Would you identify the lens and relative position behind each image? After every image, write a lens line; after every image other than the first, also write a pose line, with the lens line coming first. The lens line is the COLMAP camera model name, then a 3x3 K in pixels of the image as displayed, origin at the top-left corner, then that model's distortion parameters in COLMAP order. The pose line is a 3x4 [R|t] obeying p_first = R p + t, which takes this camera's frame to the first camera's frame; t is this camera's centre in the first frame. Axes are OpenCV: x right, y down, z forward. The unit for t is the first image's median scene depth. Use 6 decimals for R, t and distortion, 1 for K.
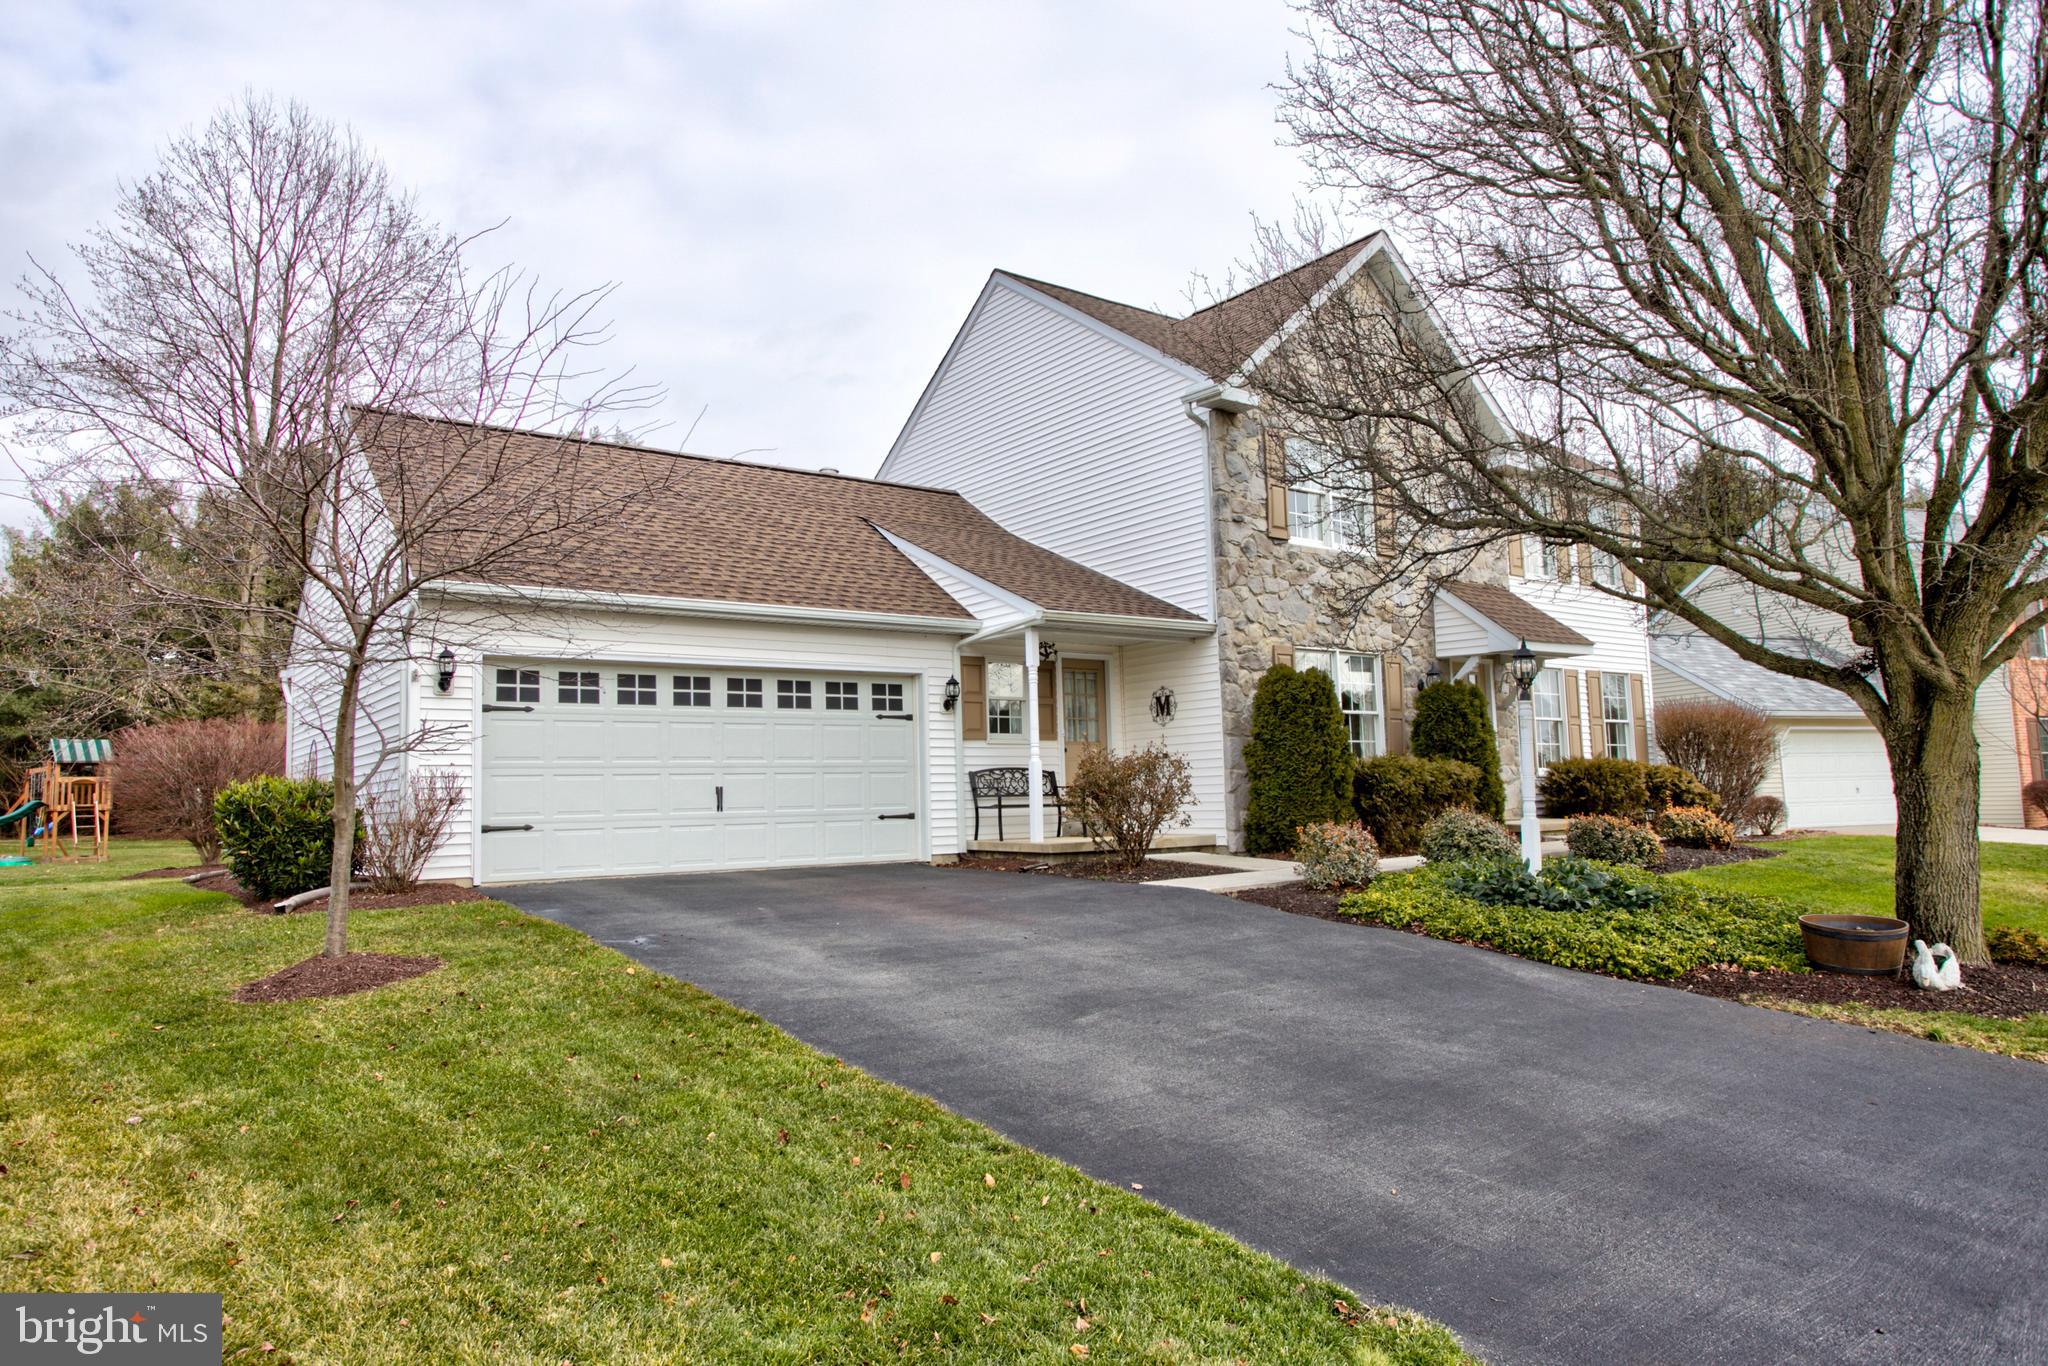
lens RADIAL K [[1354.0, 0, 1024.0], [0, 1354.0, 683.0], [0, 0, 1]] dist [-0.001267, -0.000328]
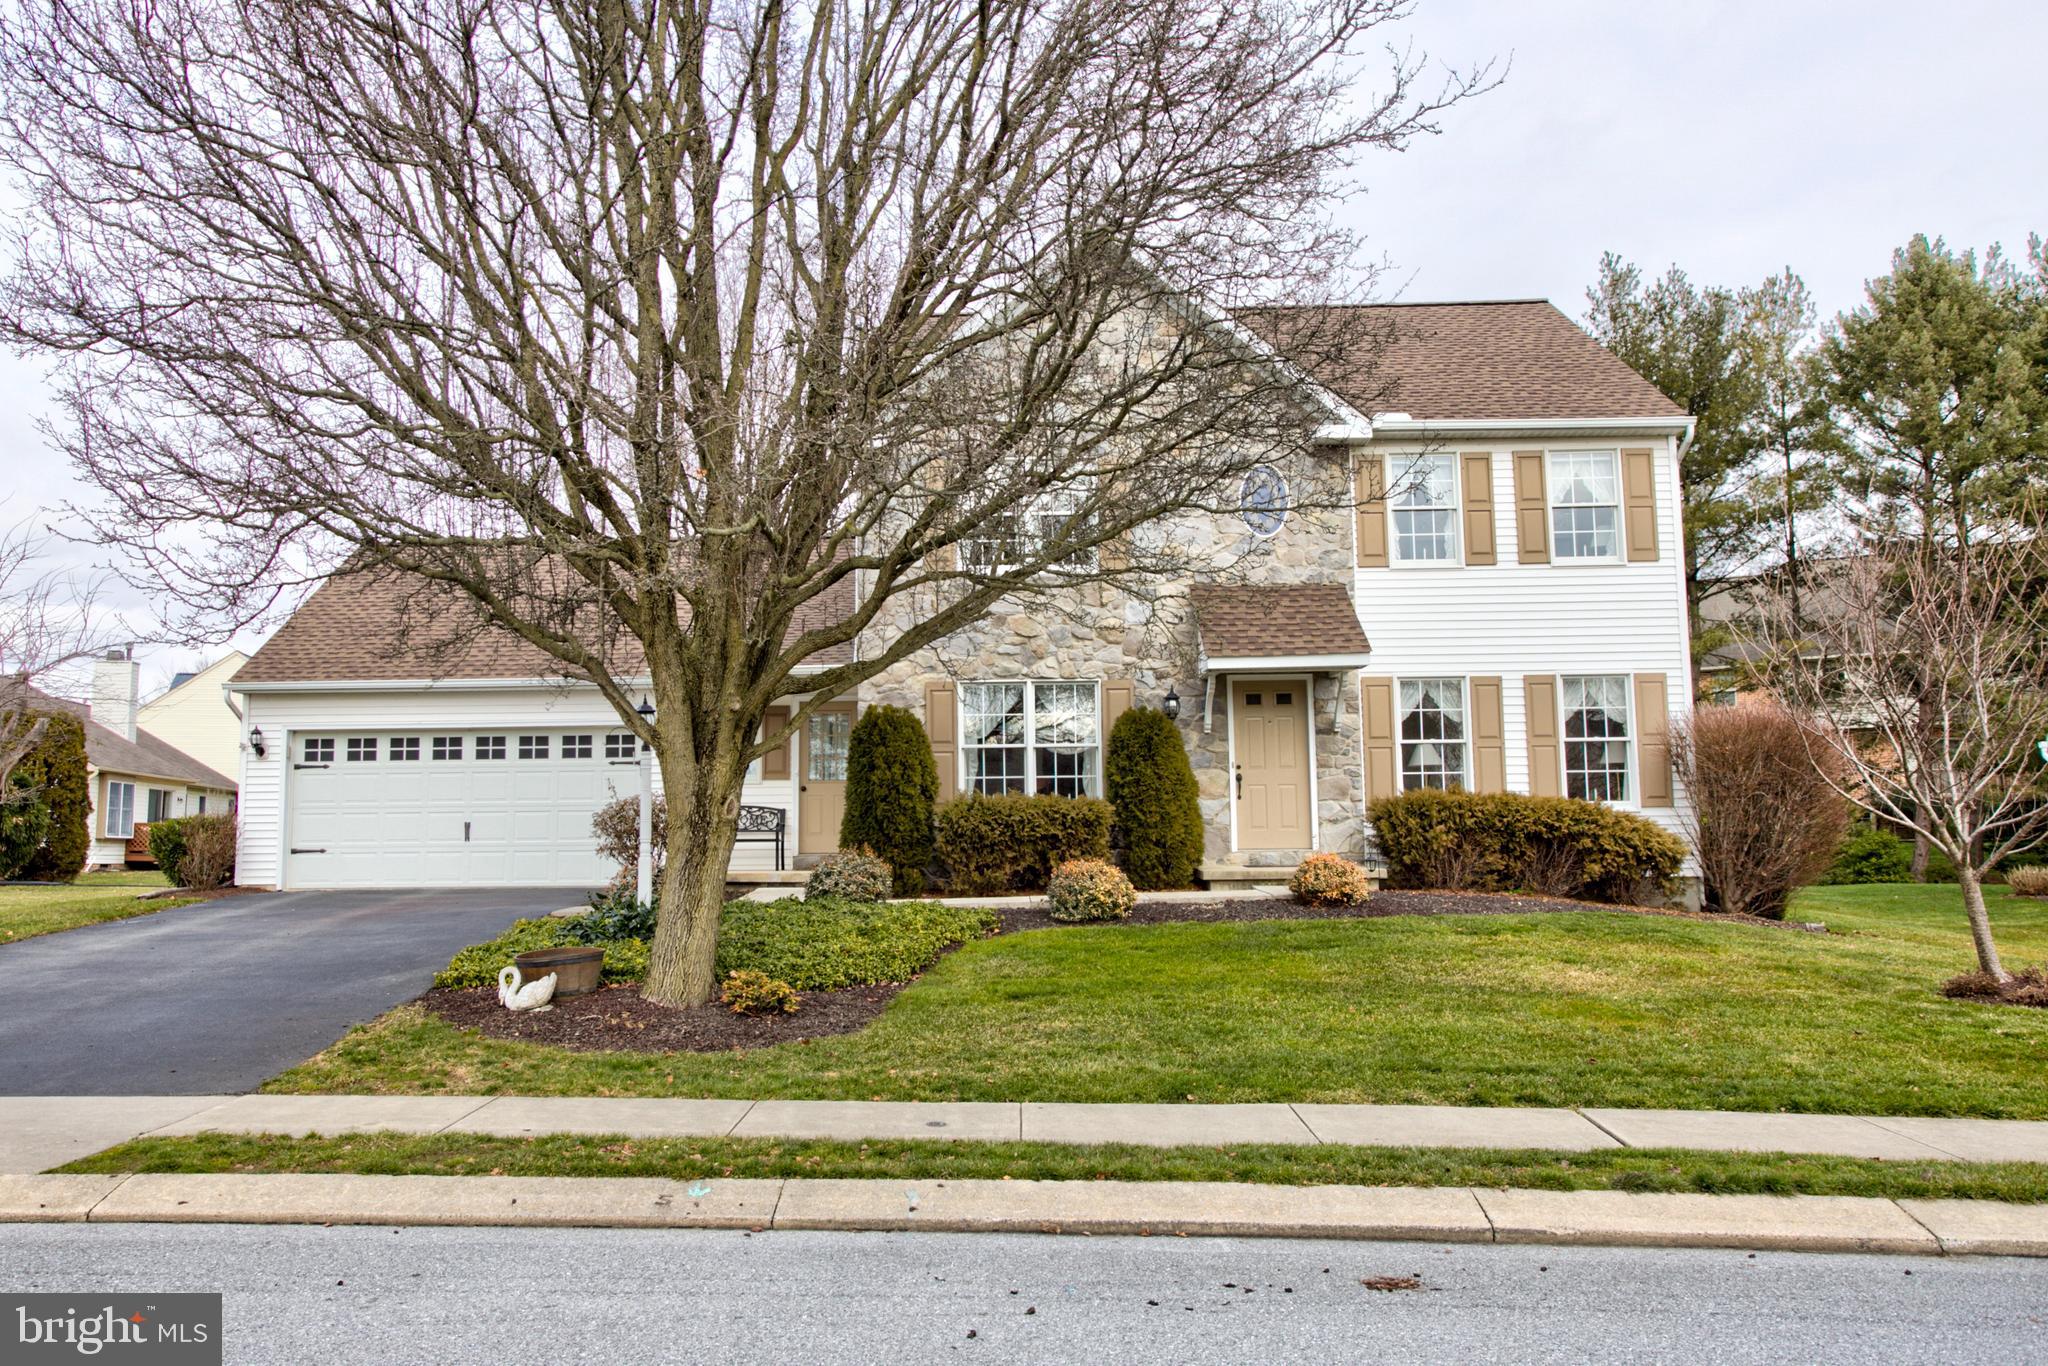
lens RADIAL K [[1526.2, 0, 1024.0], [0, 1526.2, 683.0], [0, 0, 1]] dist [0.004802, 0.001429]
pose [[0.762564, -0.064636, -0.643676, 1.193499], [0.044819, 0.997884, -0.047108, 0.039332], [0.645358, 0.007074, 0.763847, 0.250226]]
